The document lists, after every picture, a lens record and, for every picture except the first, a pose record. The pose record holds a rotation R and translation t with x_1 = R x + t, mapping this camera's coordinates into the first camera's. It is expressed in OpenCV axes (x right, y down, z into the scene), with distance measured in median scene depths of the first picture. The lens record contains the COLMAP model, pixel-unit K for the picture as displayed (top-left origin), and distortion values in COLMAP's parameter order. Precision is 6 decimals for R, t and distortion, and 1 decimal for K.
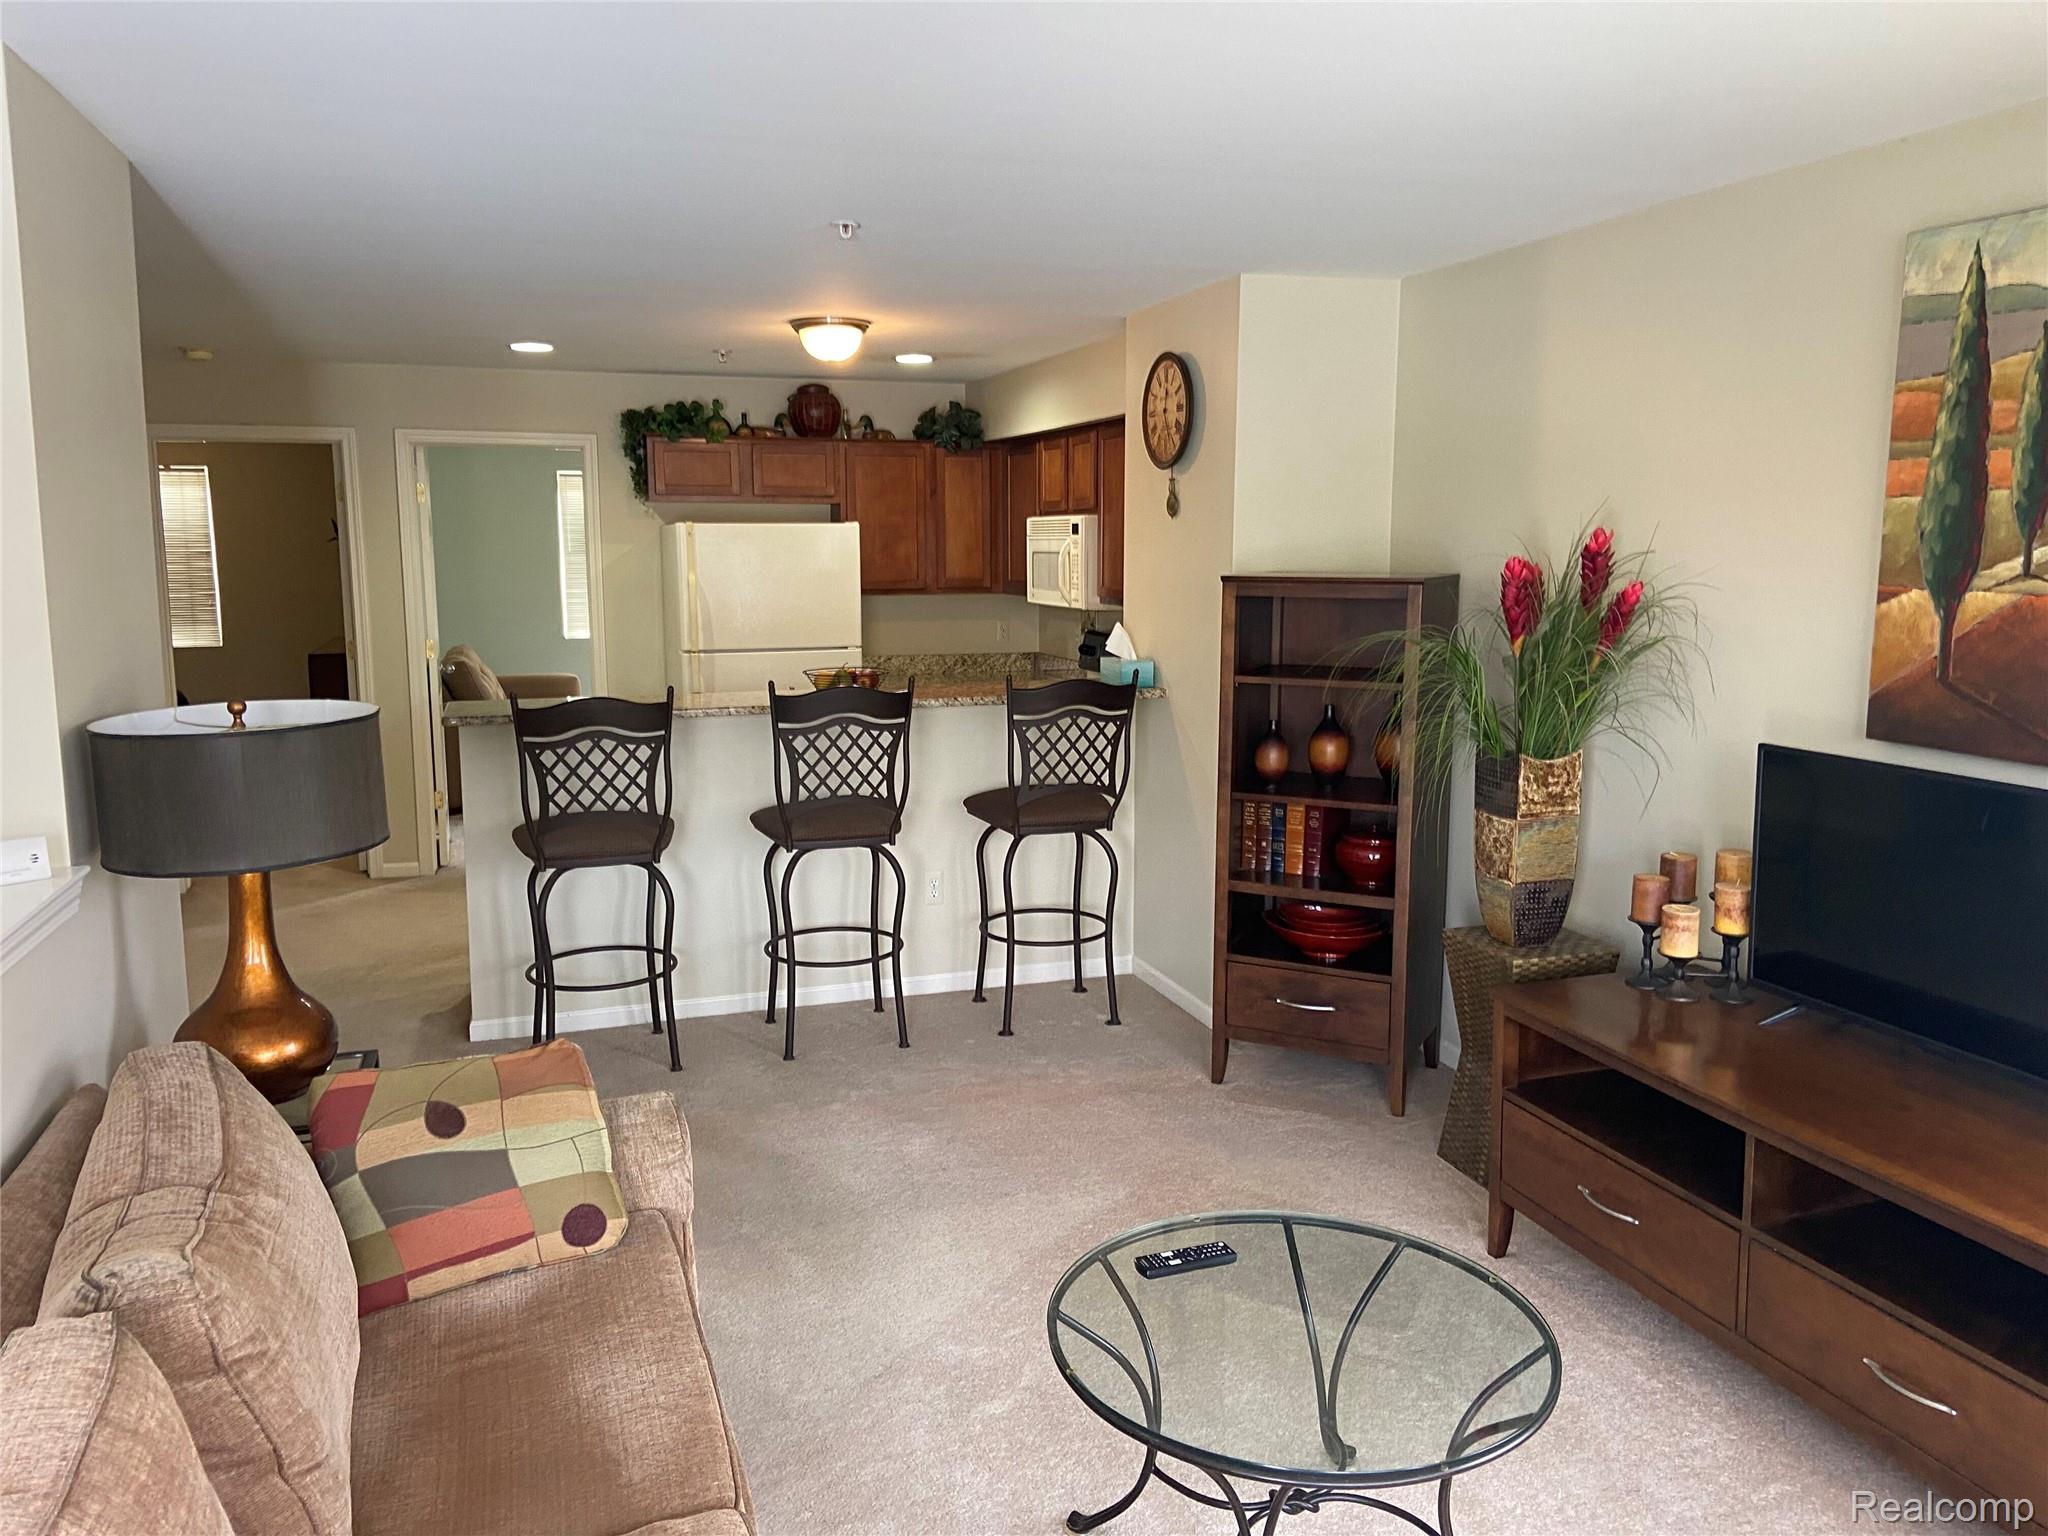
lens RADIAL K [[1548.5, 0, 1024.0], [0, 1548.5, 768.0], [0, 0, 1]] dist [-0.002970, -0.004788]
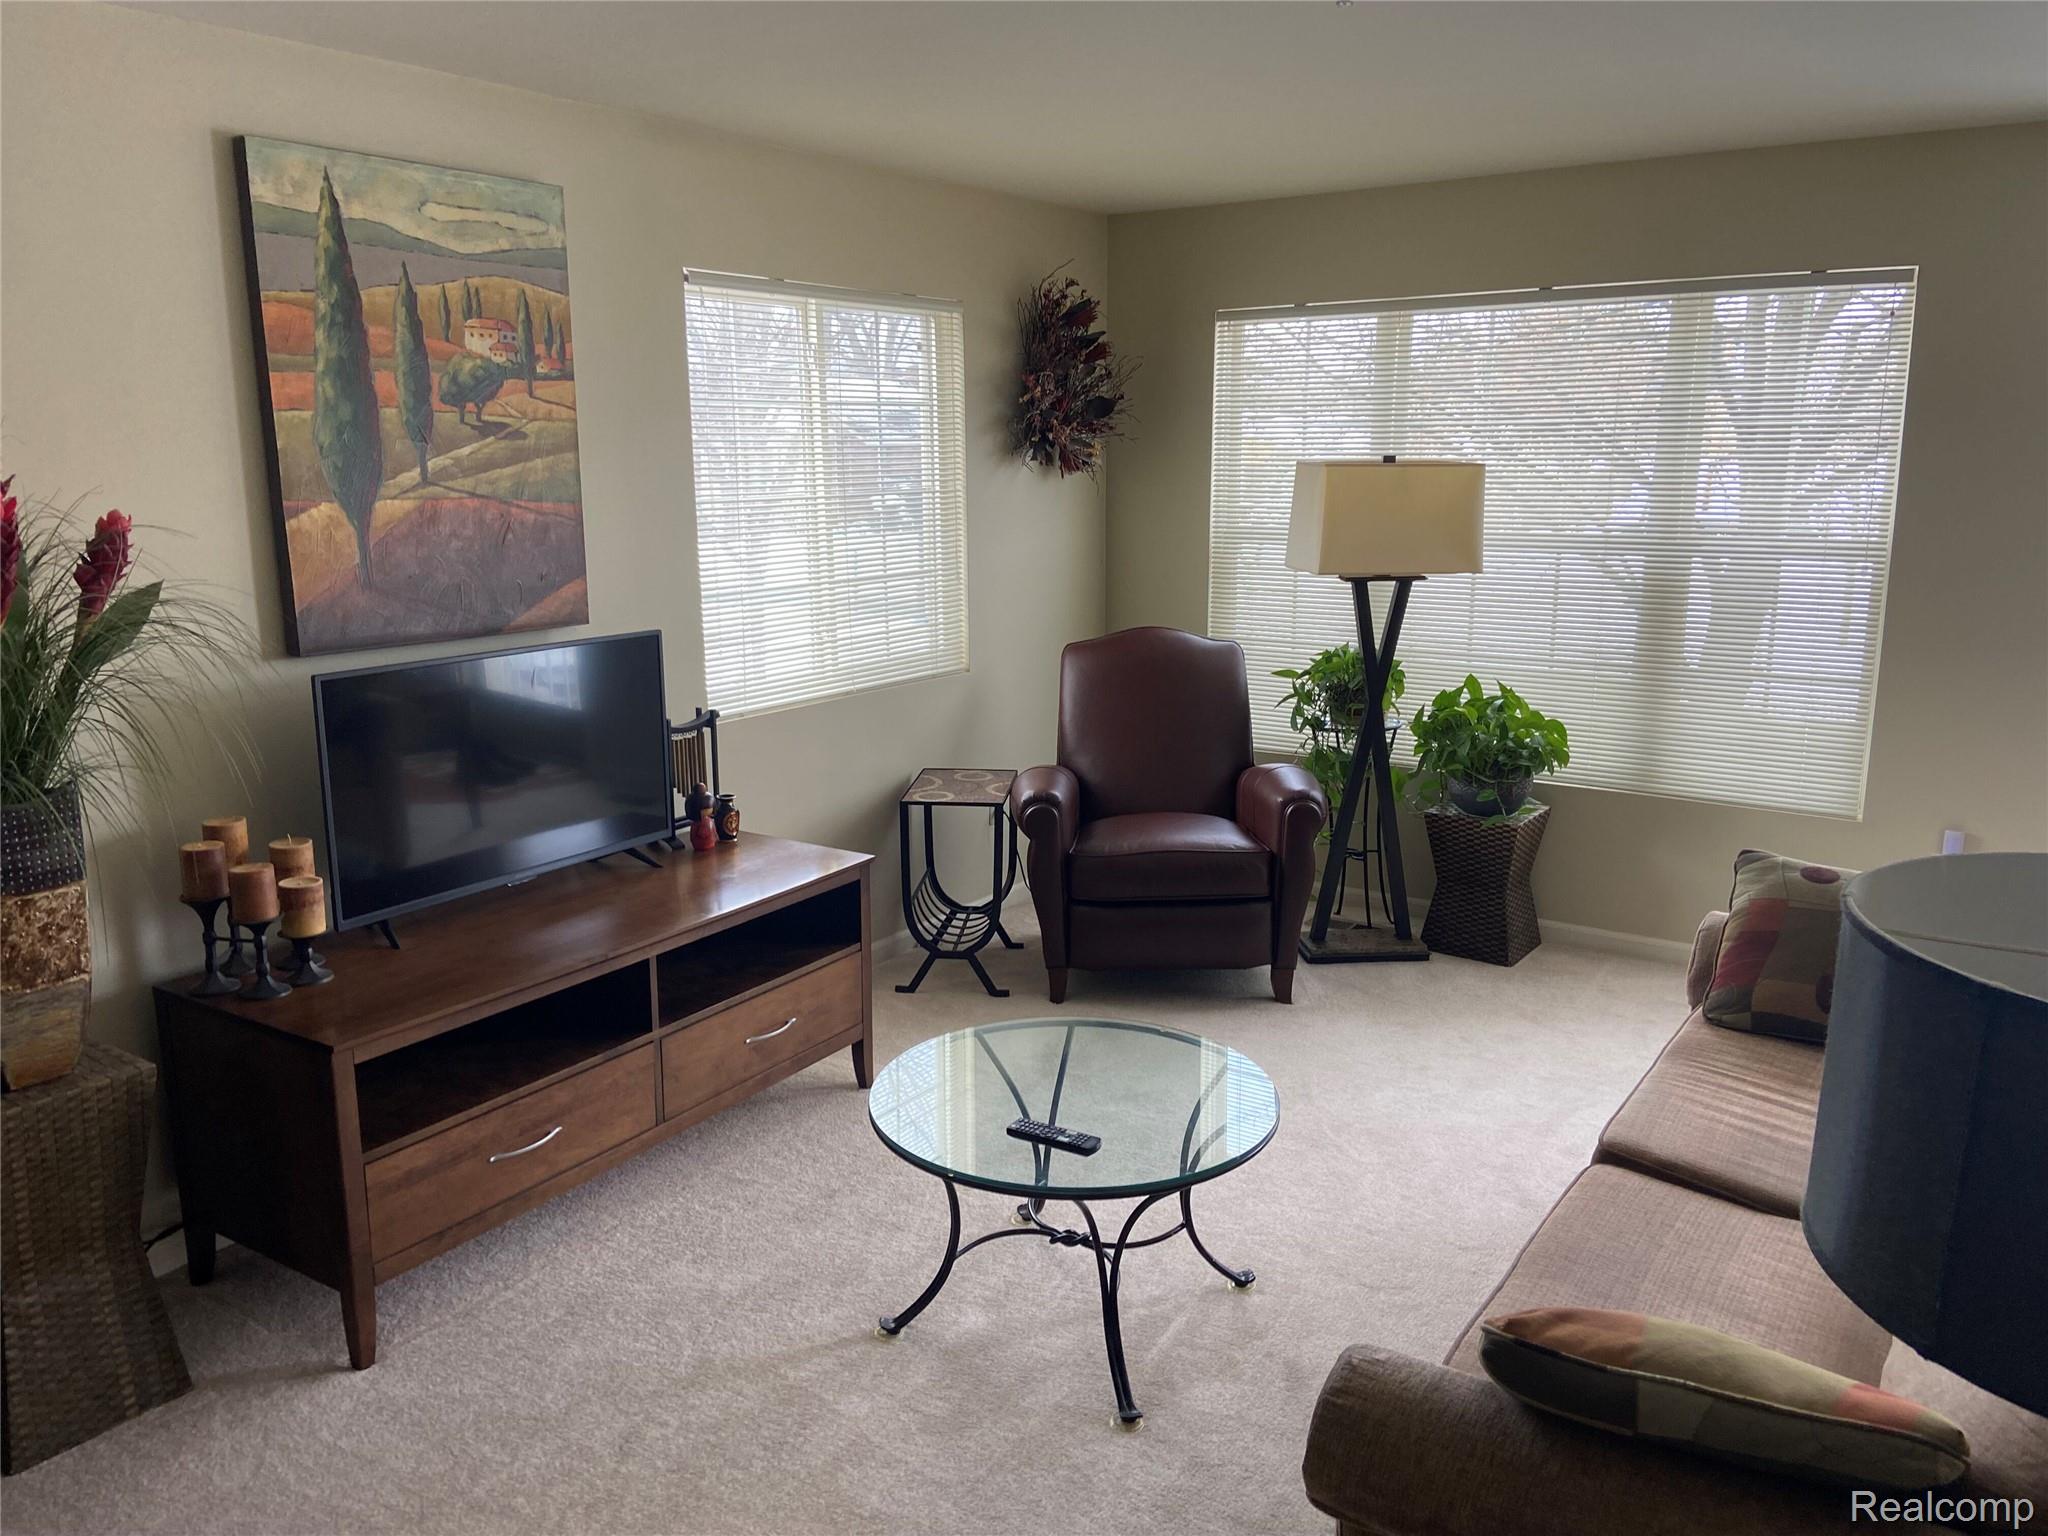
lens RADIAL K [[1547.7, 0, 1021.8], [0, 1547.7, 834.4], [0, 0, 1]] dist [-0.003546, -0.006475]
pose [[-0.613689, -0.183257, 0.767986, -0.572564], [0.130501, 0.935769, 0.327575, -0.194740], [-0.778688, 0.301252, -0.550357, 1.333961]]
